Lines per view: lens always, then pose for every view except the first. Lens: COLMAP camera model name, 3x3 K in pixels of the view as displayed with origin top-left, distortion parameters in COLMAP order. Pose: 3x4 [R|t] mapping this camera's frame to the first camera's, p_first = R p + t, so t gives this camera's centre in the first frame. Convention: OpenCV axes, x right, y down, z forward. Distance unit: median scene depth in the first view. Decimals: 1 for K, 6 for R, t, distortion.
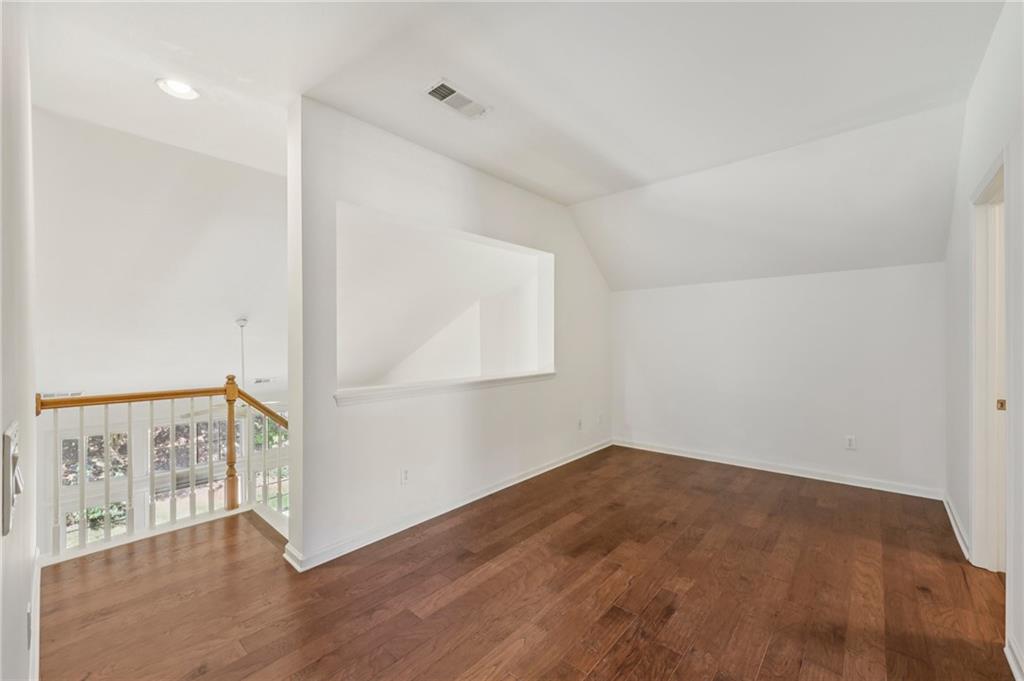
lens RADIAL K [[410.6, 0, 504.9], [0, 410.6, 341.4], [0, 0, 1]] dist [-0.012292, 0.000130]
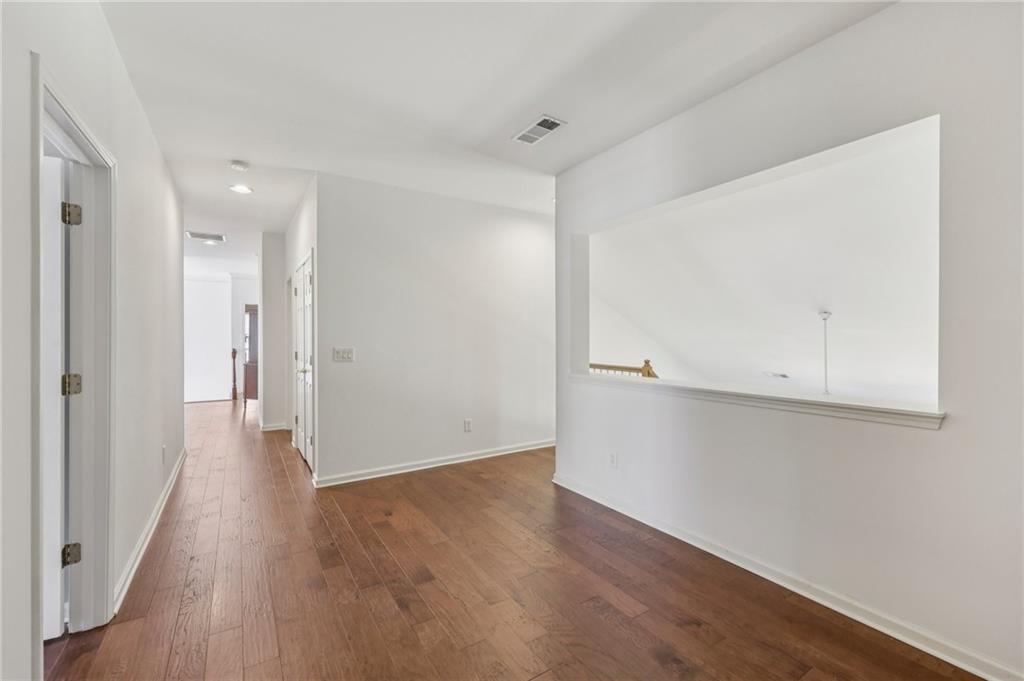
lens RADIAL K [[410.6, 0, 505.1], [0, 410.6, 335.9], [0, 0, 1]] dist [-0.012292, 0.000130]
pose [[-0.259407, 0.003354, -0.965762, 0.849464], [-0.002022, 0.999990, 0.004016, -0.000973], [0.965766, 0.002994, -0.259398, 0.979598]]
